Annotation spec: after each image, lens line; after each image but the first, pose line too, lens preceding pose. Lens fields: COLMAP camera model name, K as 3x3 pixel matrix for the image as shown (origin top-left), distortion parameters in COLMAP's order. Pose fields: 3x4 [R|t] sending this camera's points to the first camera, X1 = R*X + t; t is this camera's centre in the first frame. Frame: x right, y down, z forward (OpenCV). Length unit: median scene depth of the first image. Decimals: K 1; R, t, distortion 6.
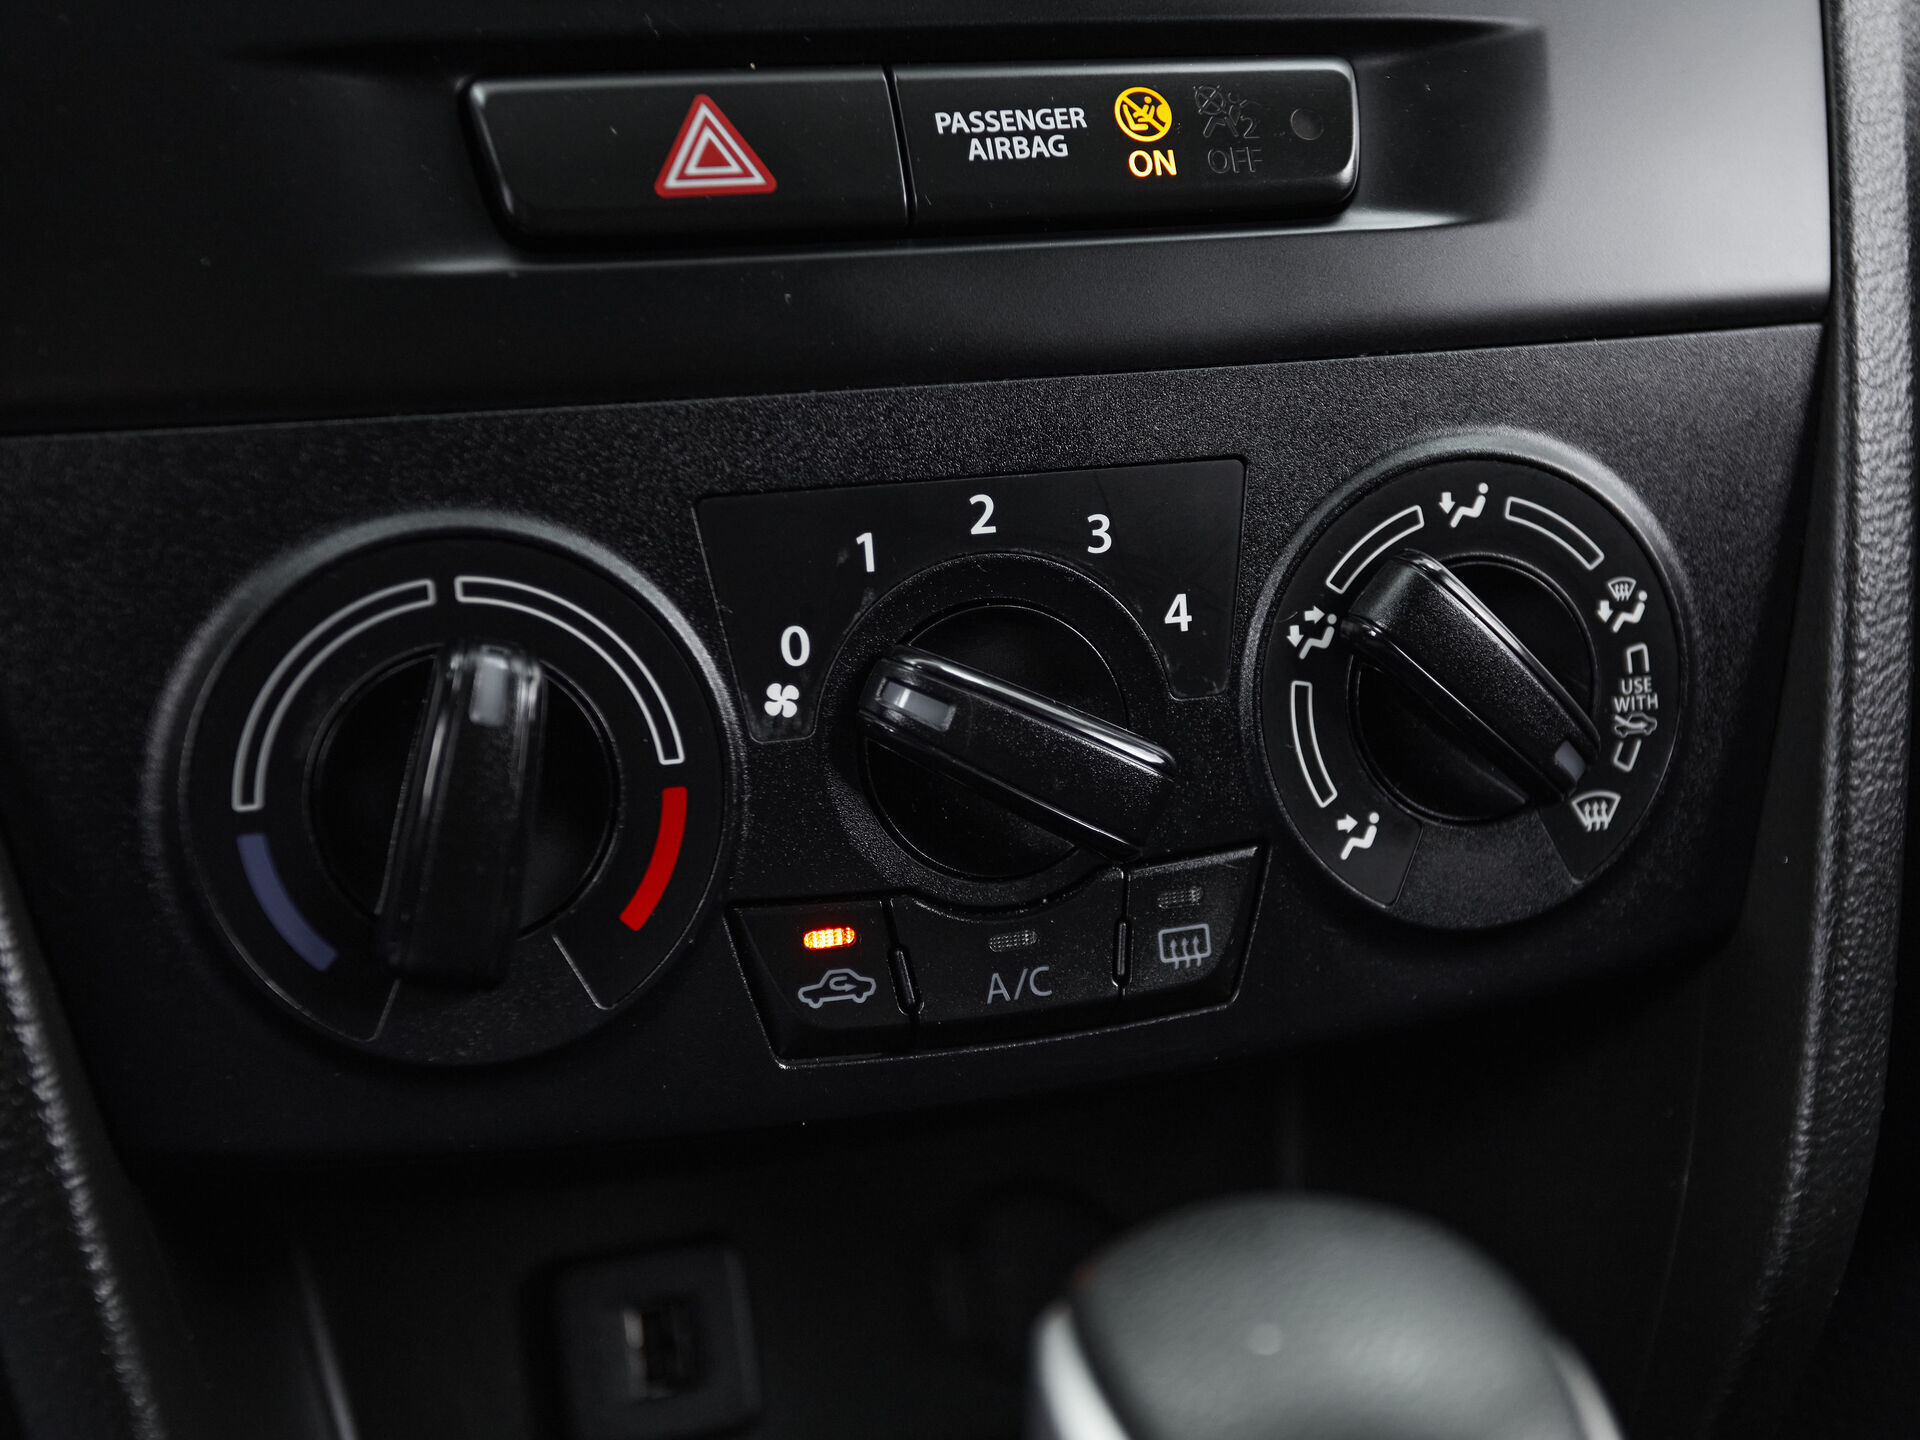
lens RADIAL K [[2381.2, 0, 961.5], [0, 2381.2, 766.2], [0, 0, 1]] dist [0.013746, 0.009242]
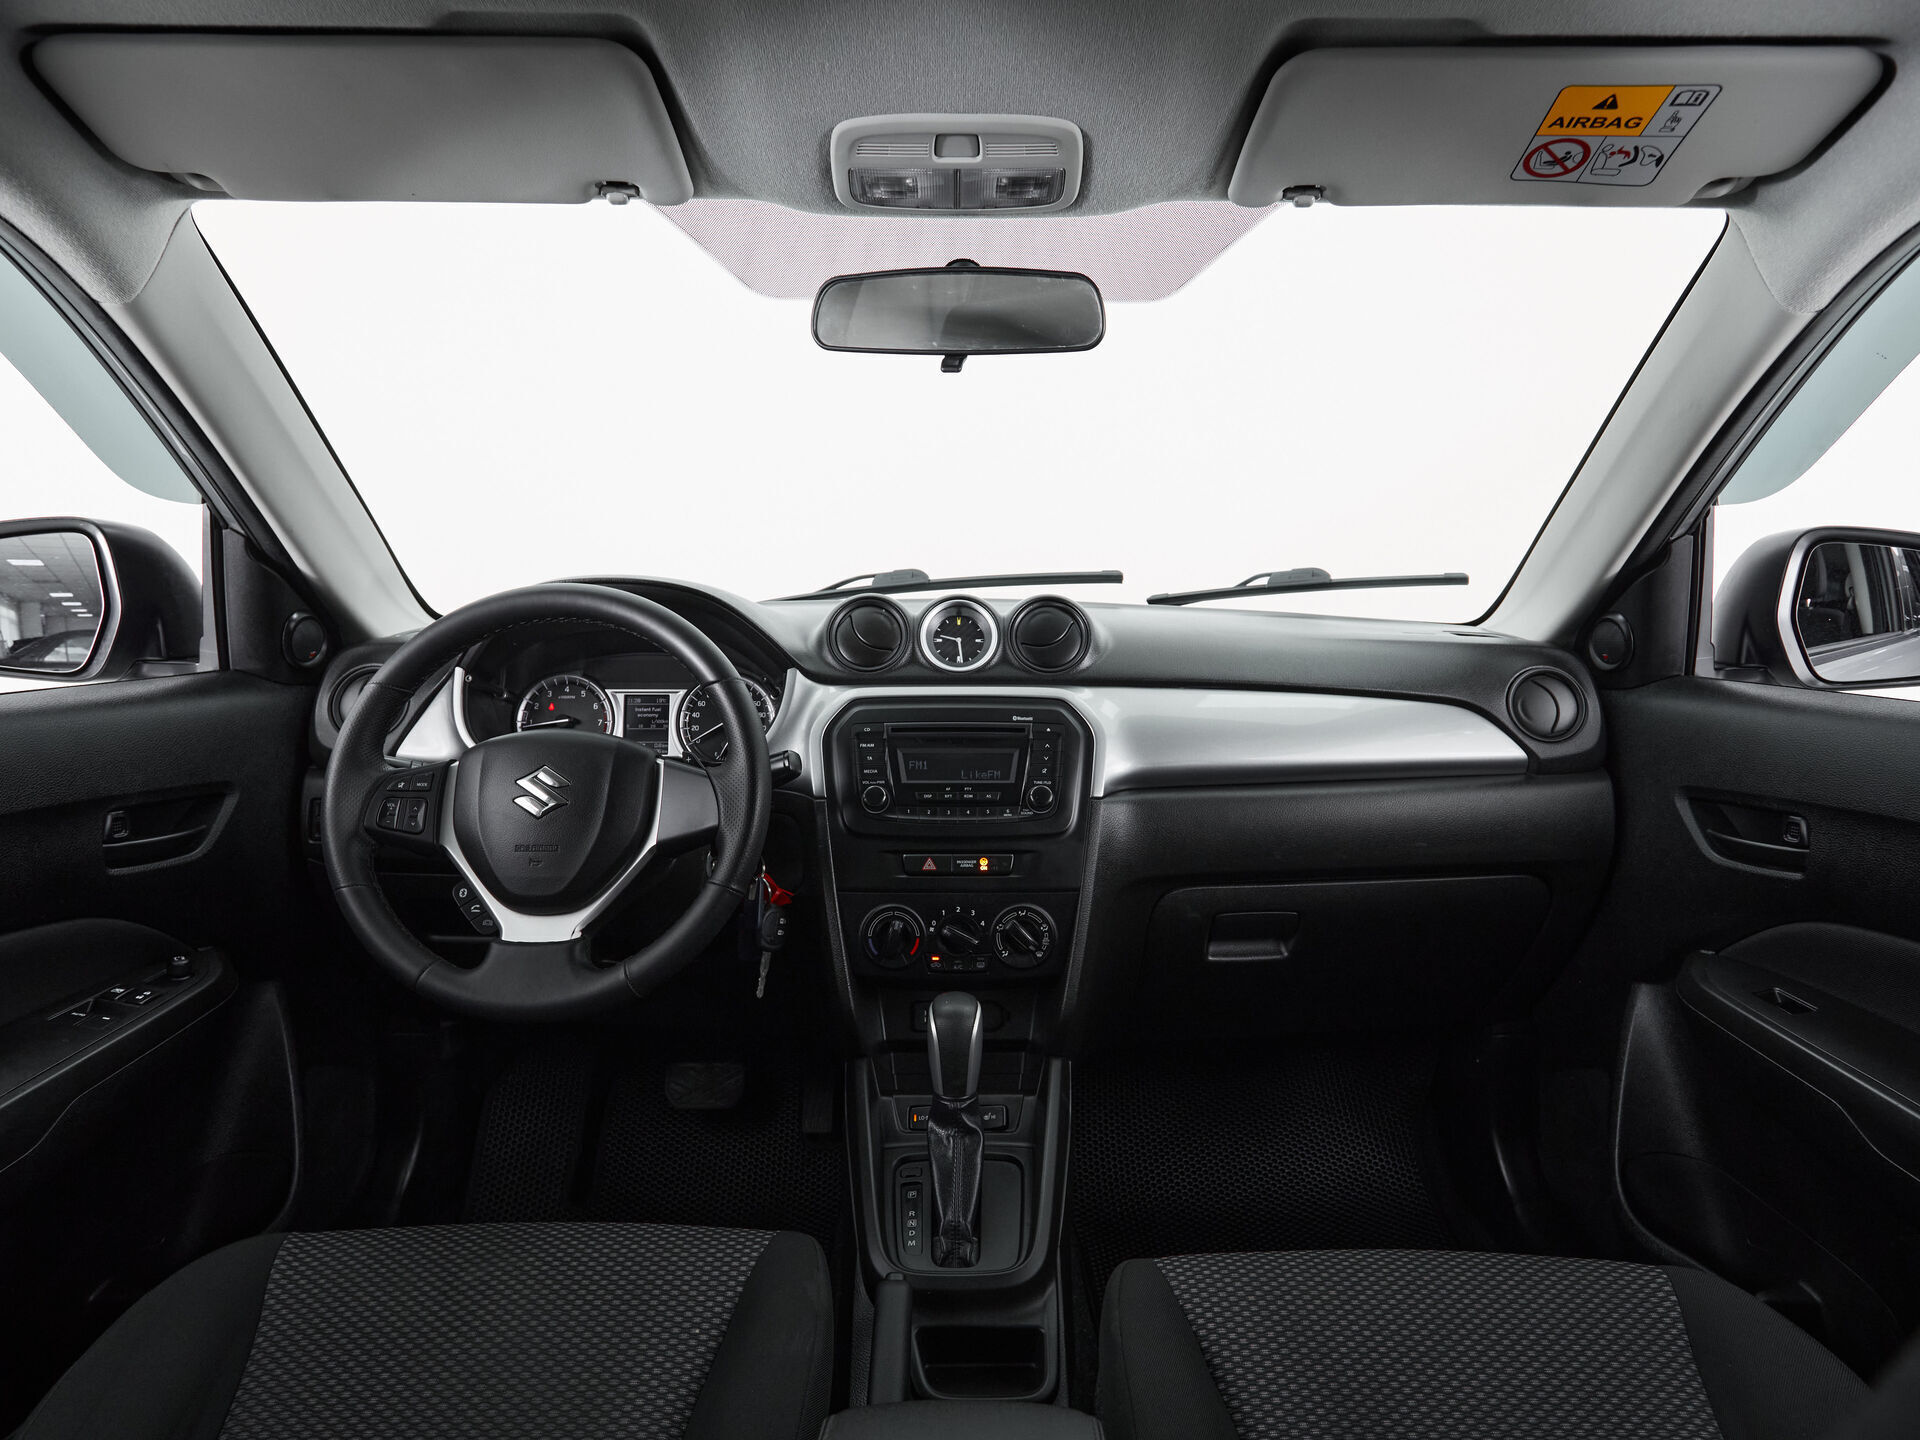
lens RADIAL K [[1094.0, 0, 964.3], [0, 1094.0, 773.2], [0, 0, 1]] dist [0.000922, -0.000586]
pose [[0.958380, 0.081304, -0.273673, 1.016430], [-0.103176, 0.992439, -0.066474, -0.319918], [0.266199, 0.091944, 0.959523, -2.644849]]
